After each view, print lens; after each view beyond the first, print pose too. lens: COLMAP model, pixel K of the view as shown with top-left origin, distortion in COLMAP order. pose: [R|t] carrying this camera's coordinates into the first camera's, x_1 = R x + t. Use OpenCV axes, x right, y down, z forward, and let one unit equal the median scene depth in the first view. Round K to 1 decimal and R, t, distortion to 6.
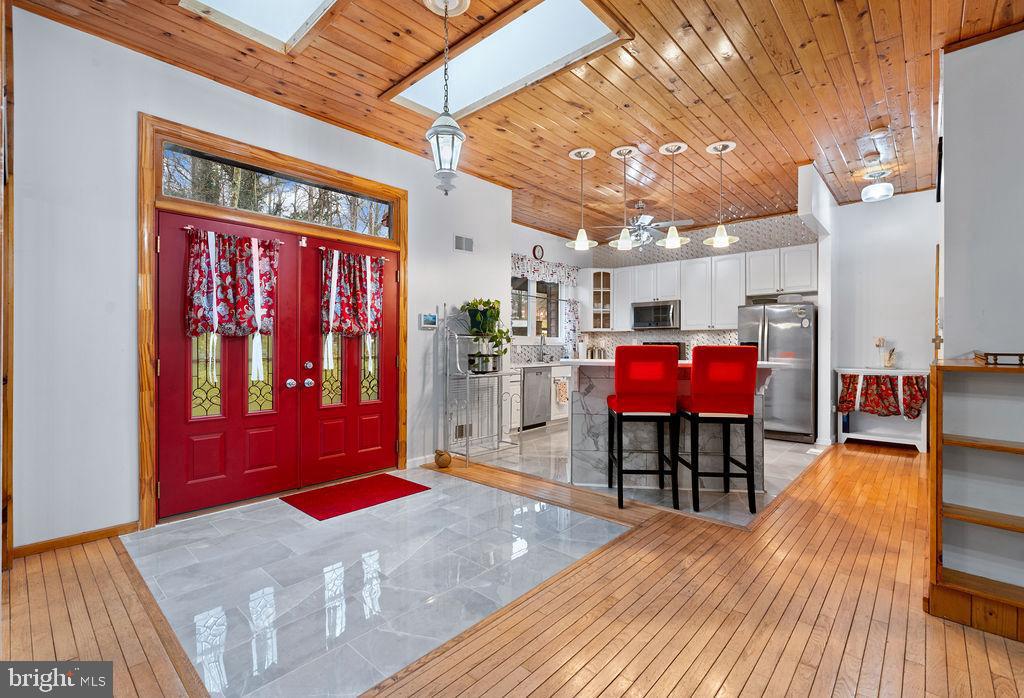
lens RADIAL K [[462.0, 0, 512.0], [0, 462.0, 349.0], [0, 0, 1]] dist [-0.001000, -0.000082]
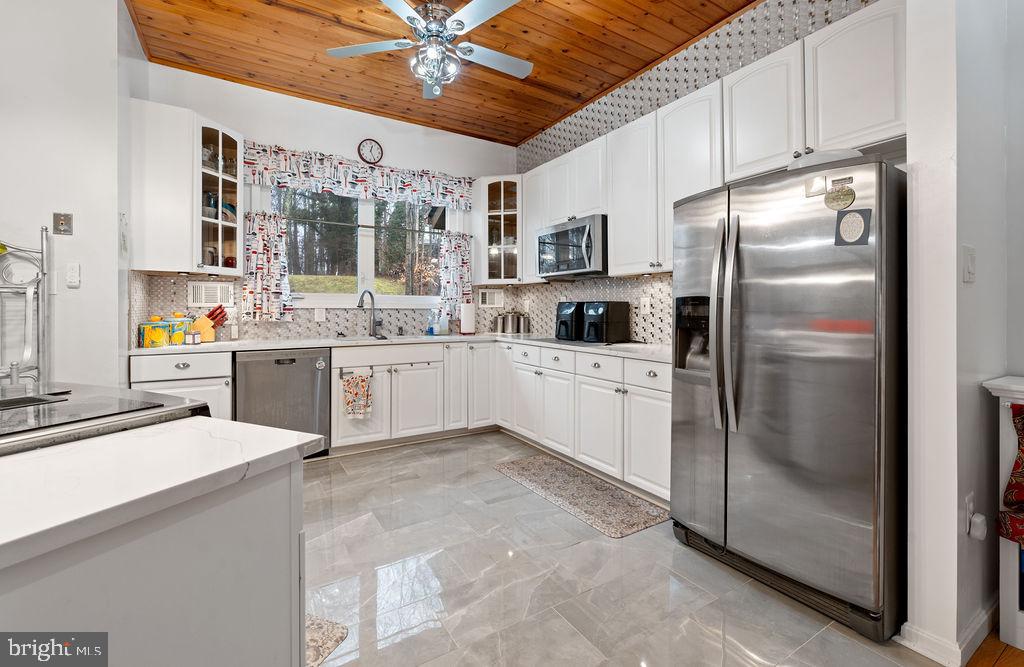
lens RADIAL K [[439.0, 0, 507.3], [0, 439.0, 310.6], [0, 0, 1]] dist [0.000100, 0.000278]
pose [[0.959406, -0.002069, -0.282020, 0.373784], [-0.000015, 0.999973, -0.007386, -0.000895], [0.282028, 0.007090, 0.959380, 0.496761]]
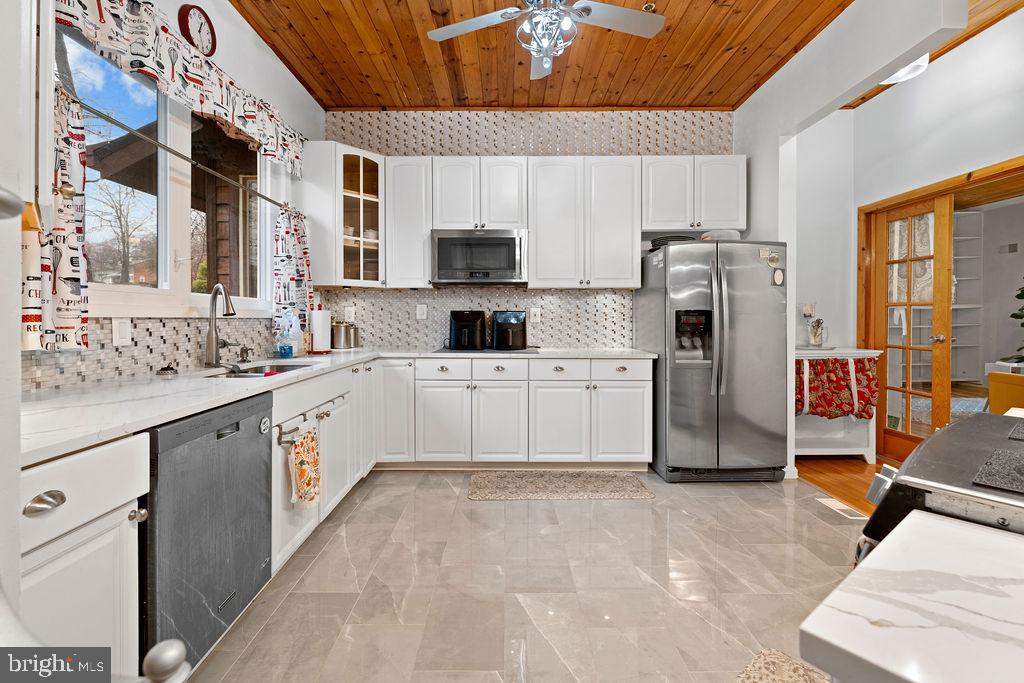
lens RADIAL K [[435.8, 0, 508.6], [0, 435.8, 321.4], [0, 0, 1]] dist [0.000500, 0.000166]
pose [[0.740402, -0.009712, 0.672094, 0.010454], [0.009257, 0.999948, 0.004251, -0.004339], [-0.672101, 0.003074, 0.740453, 0.609967]]
